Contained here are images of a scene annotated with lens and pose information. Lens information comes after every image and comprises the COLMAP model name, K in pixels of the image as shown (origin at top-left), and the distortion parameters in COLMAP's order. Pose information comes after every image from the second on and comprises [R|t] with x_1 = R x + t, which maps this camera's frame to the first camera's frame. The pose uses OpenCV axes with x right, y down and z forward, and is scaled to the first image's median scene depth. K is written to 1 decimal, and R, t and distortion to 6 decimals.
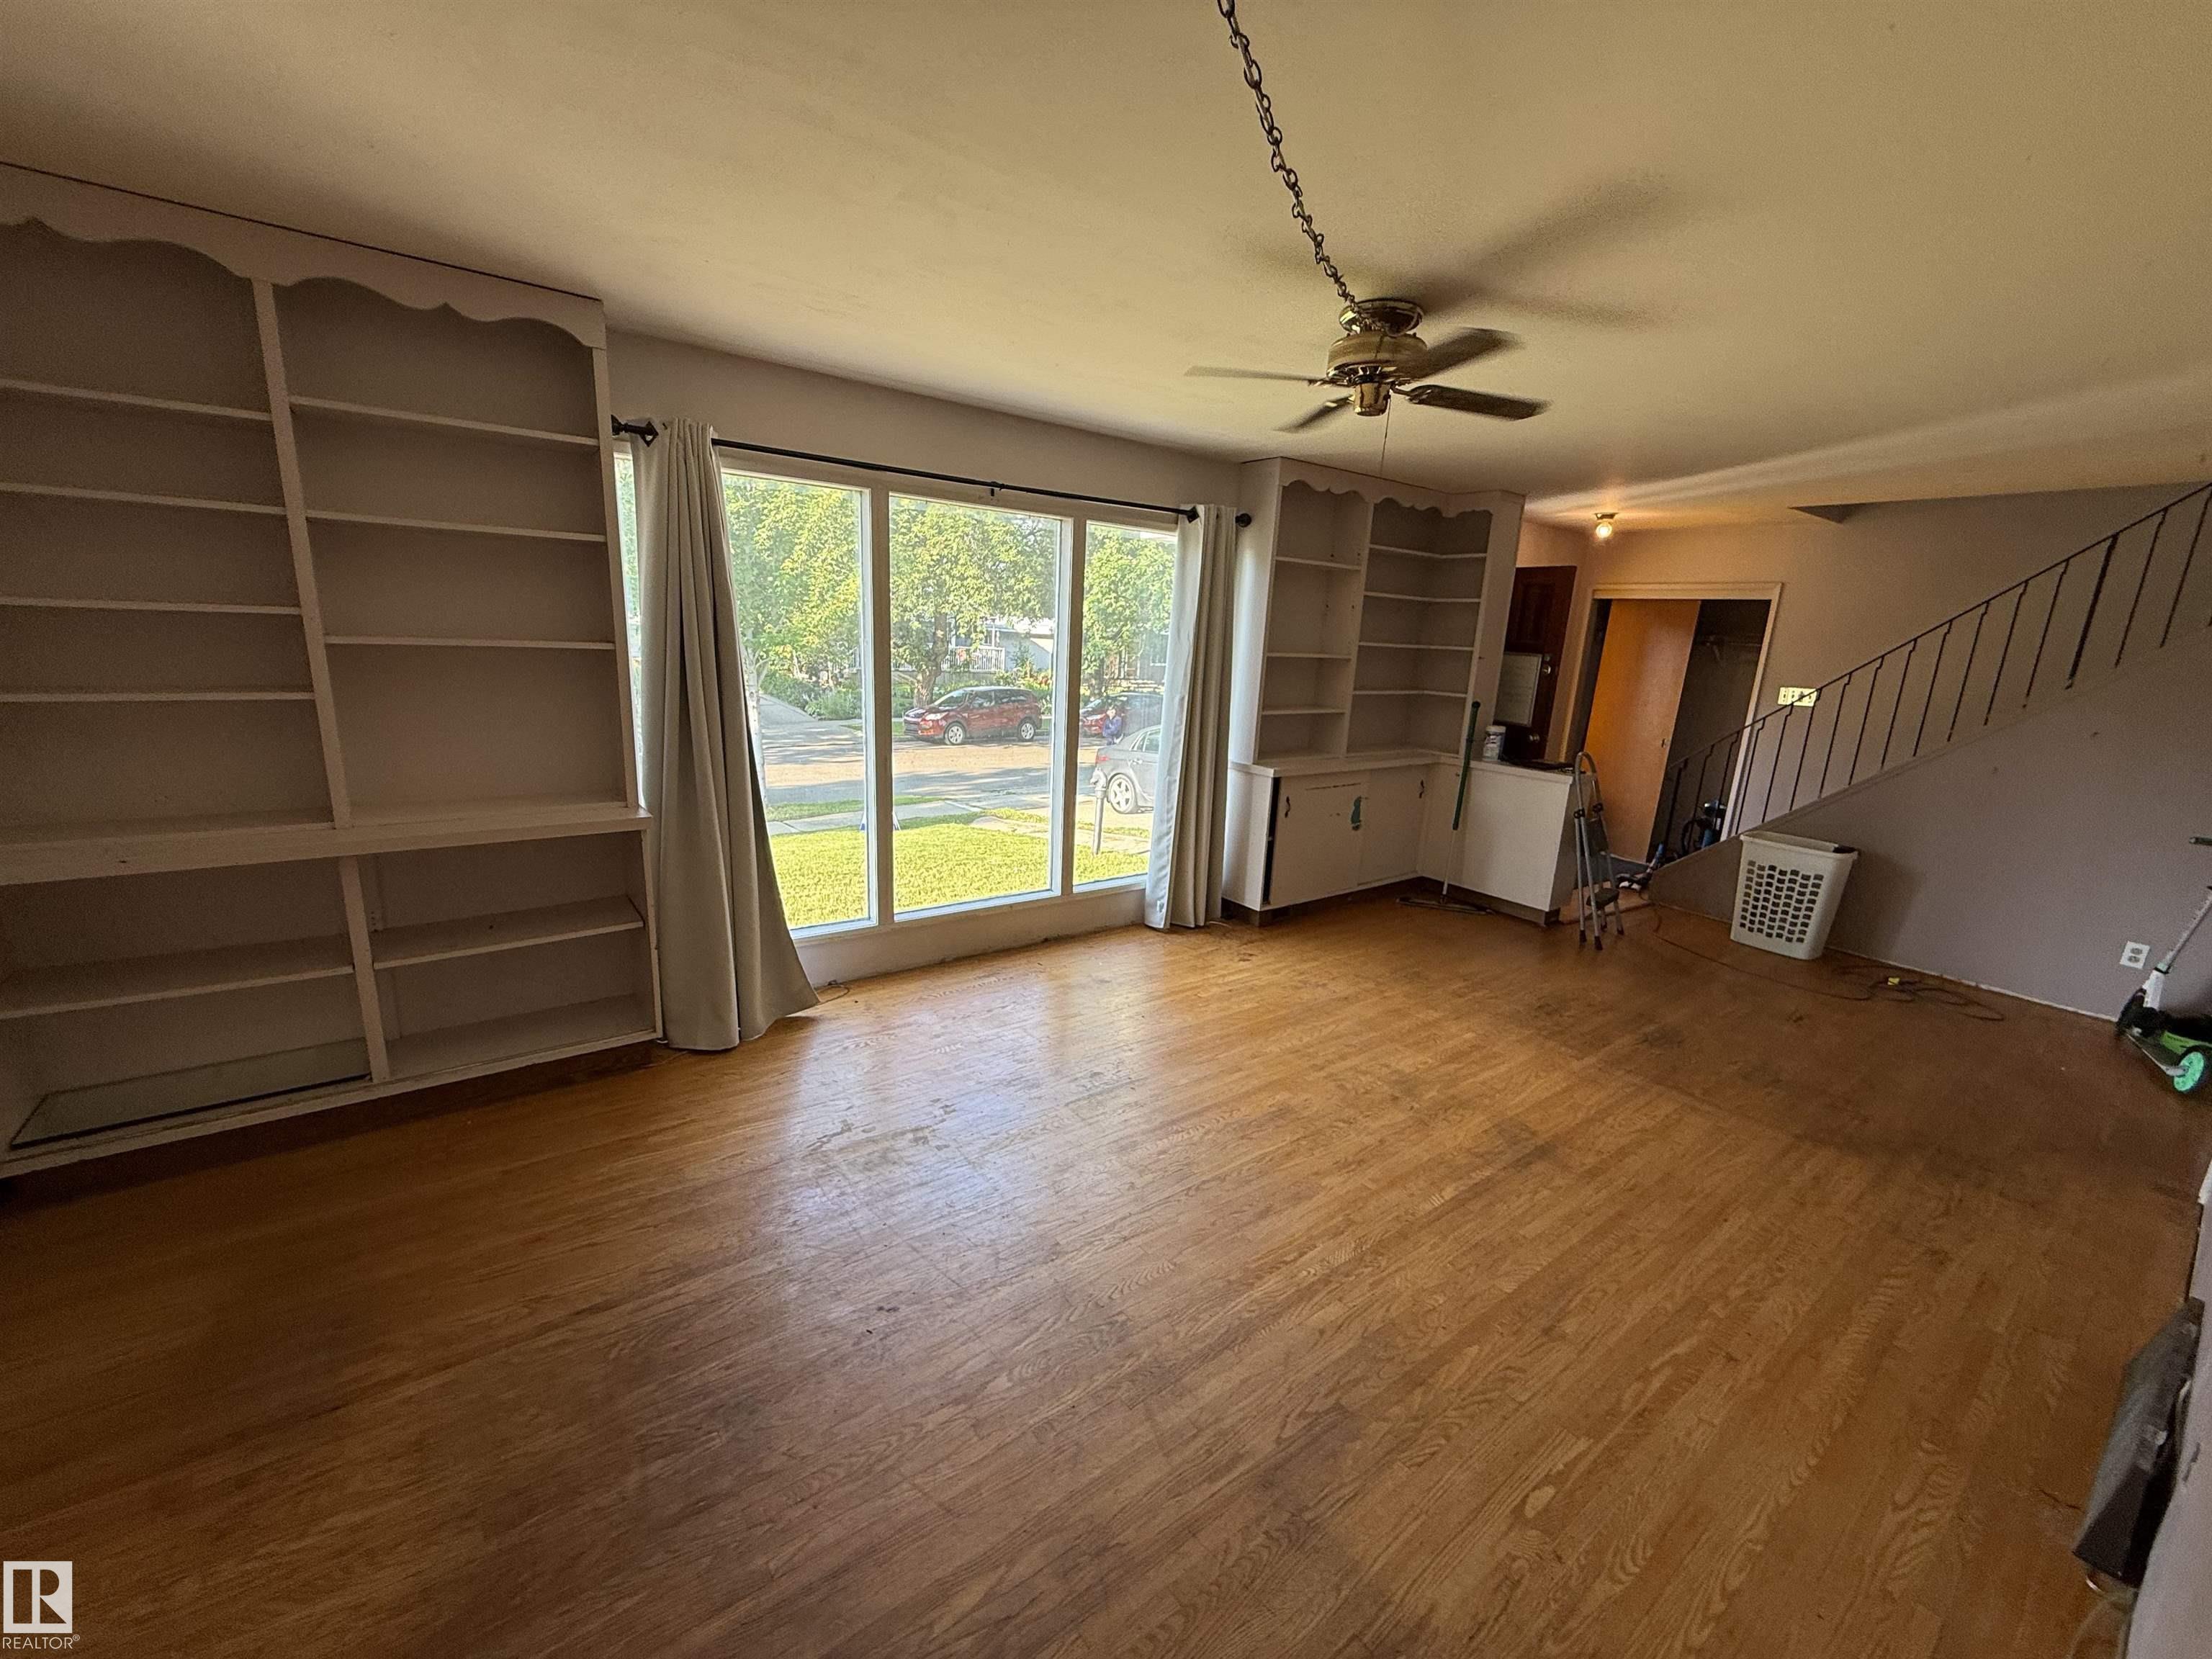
lens RADIAL K [[882.7, 0, 1093.3], [0, 882.7, 830.7], [0, 0, 1]] dist [-0.007873, 0.000653]
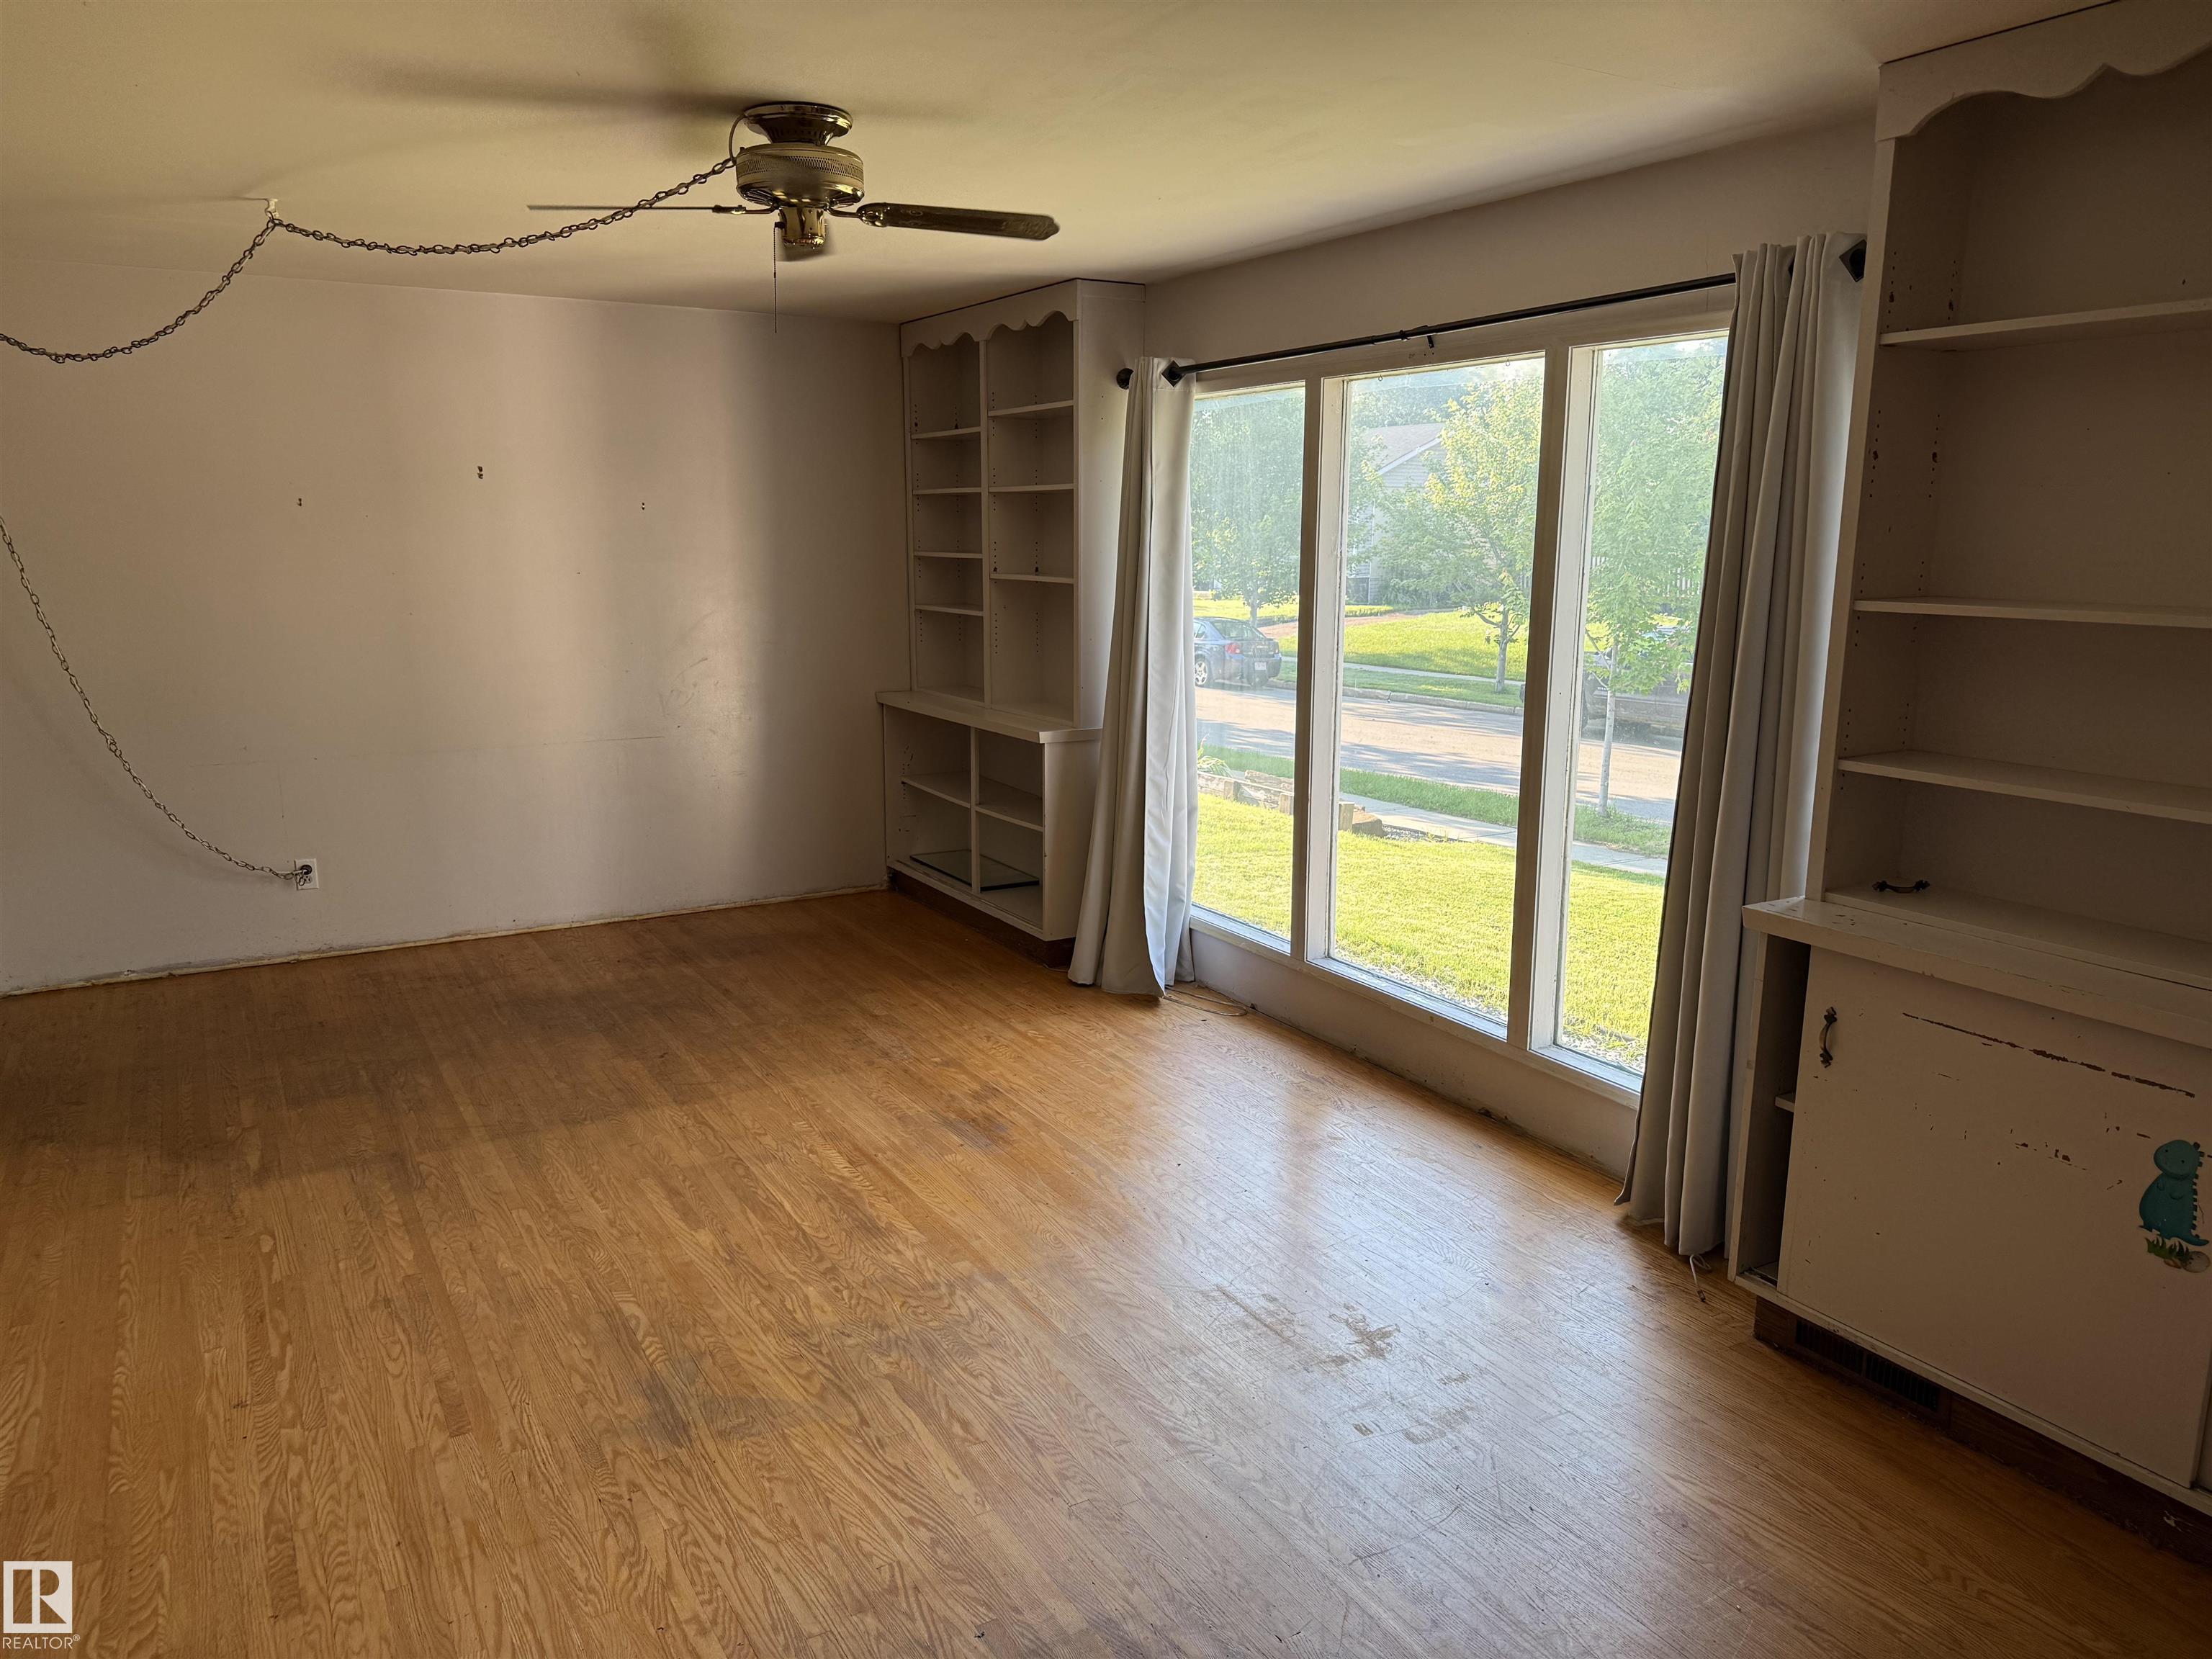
lens RADIAL K [[1552.4, 0, 1099.3], [0, 1552.4, 829.9], [0, 0, 1]] dist [0.001675, -0.014175]
pose [[-0.099574, 0.149759, -0.983696, 1.448802], [-0.233540, 0.957476, 0.169407, -0.244597], [0.967235, 0.246601, -0.060365, 1.263959]]
